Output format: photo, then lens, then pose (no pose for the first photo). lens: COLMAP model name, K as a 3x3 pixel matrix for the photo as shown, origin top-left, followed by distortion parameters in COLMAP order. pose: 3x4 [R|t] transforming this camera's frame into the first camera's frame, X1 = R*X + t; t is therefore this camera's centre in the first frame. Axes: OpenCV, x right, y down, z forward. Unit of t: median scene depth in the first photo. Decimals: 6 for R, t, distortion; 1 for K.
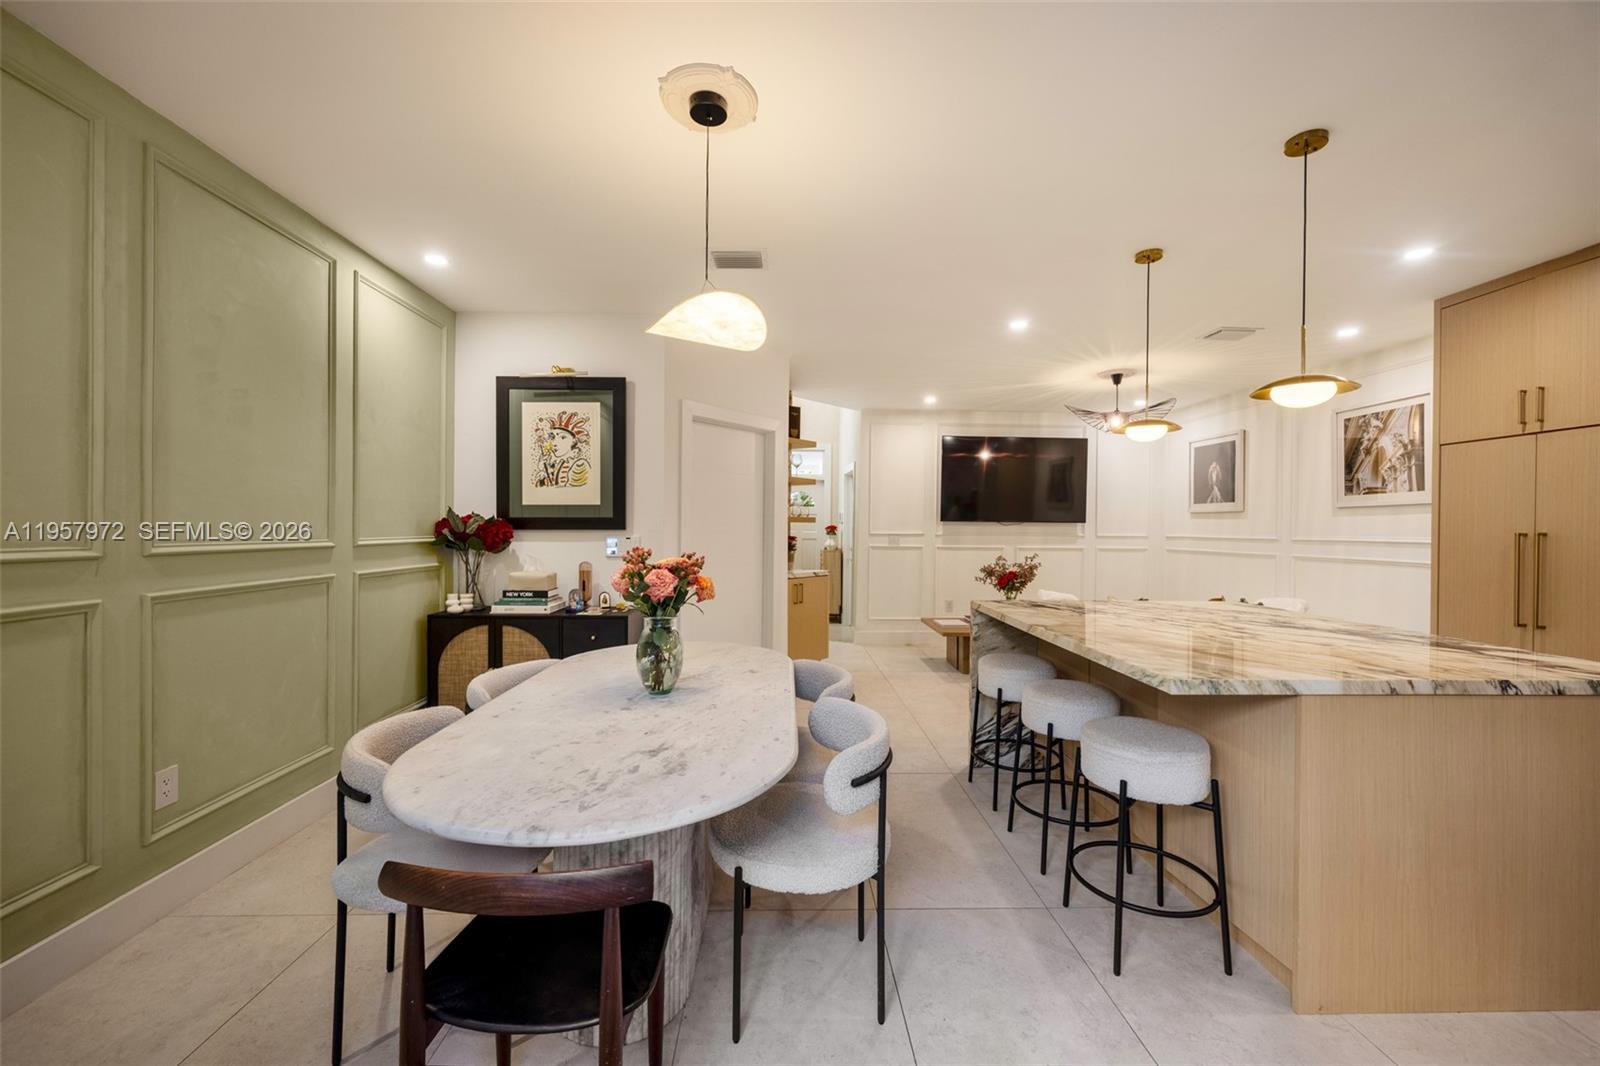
lens RADIAL K [[634.9, 0, 800.1], [0, 634.9, 530.4], [0, 0, 1]] dist [-0.002130, -0.000575]
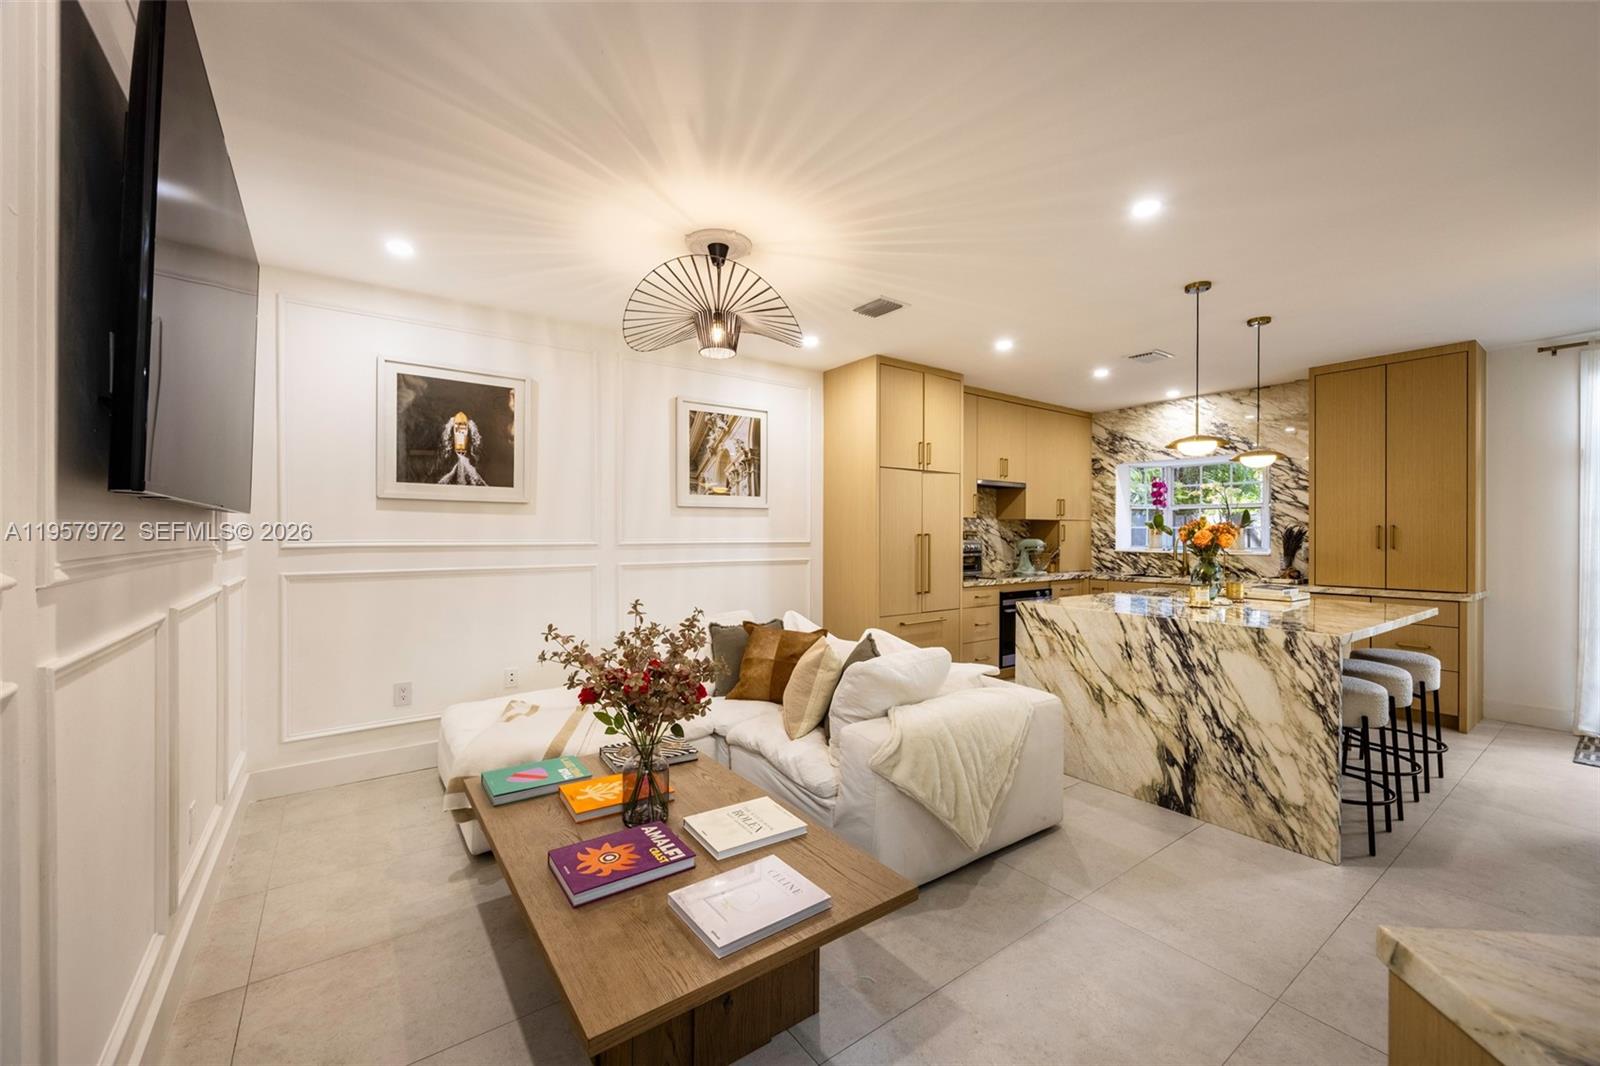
lens RADIAL K [[634.9, 0, 800.1], [0, 634.9, 530.4], [0, 0, 1]] dist [-0.002130, -0.000575]
pose [[-0.557848, -0.010401, 0.829878, 0.008412], [-0.004260, 0.999944, 0.009669, -0.012633], [-0.829932, 0.001859, -0.557861, 1.459602]]
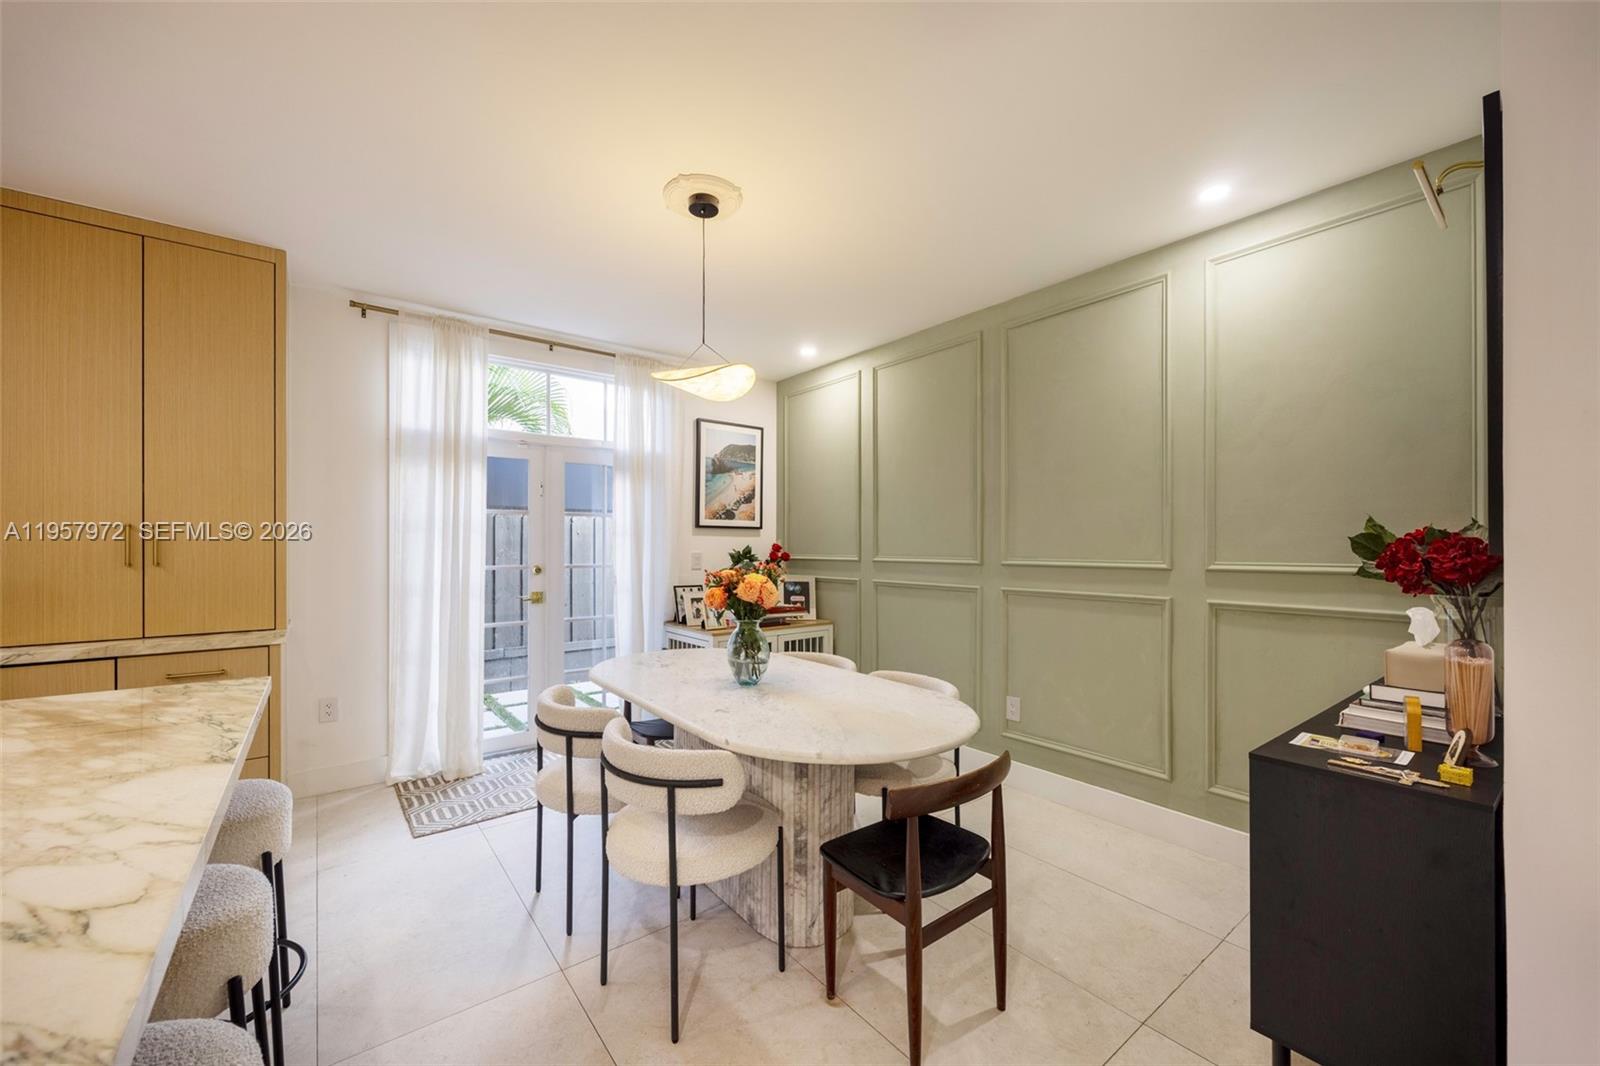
lens RADIAL K [[623.4, 0, 795.0], [0, 623.4, 542.2], [0, 0, 1]] dist [-0.000316, -0.000103]
pose [[-0.812042, -0.011774, -0.583480, 0.178229], [-0.010691, 0.999929, -0.005298, -0.002358], [0.583501, 0.001936, -0.812110, 0.909142]]
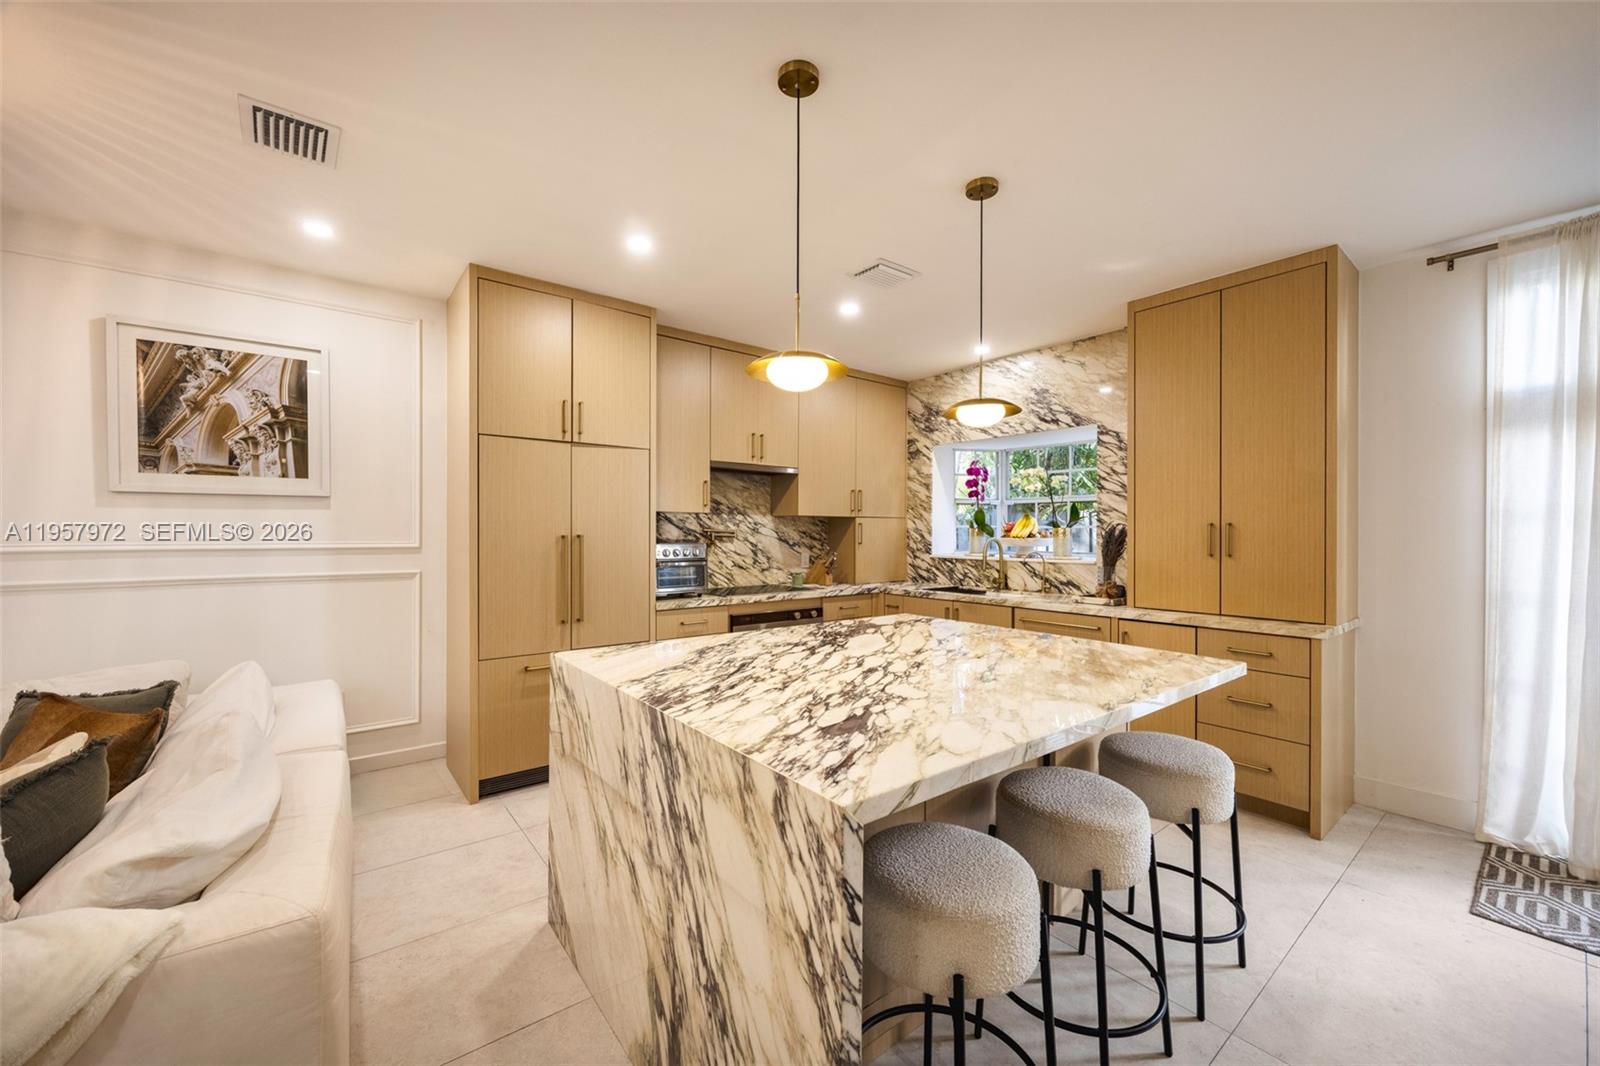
lens RADIAL K [[627.2, 0, 798.9], [0, 627.2, 531.1], [0, 0, 1]] dist [-0.002713, -0.000025]
pose [[-0.592905, -0.011440, 0.805191, 0.045578], [-0.005116, 0.999932, 0.010439, -0.010670], [-0.805256, 0.002070, -0.592924, 0.902738]]
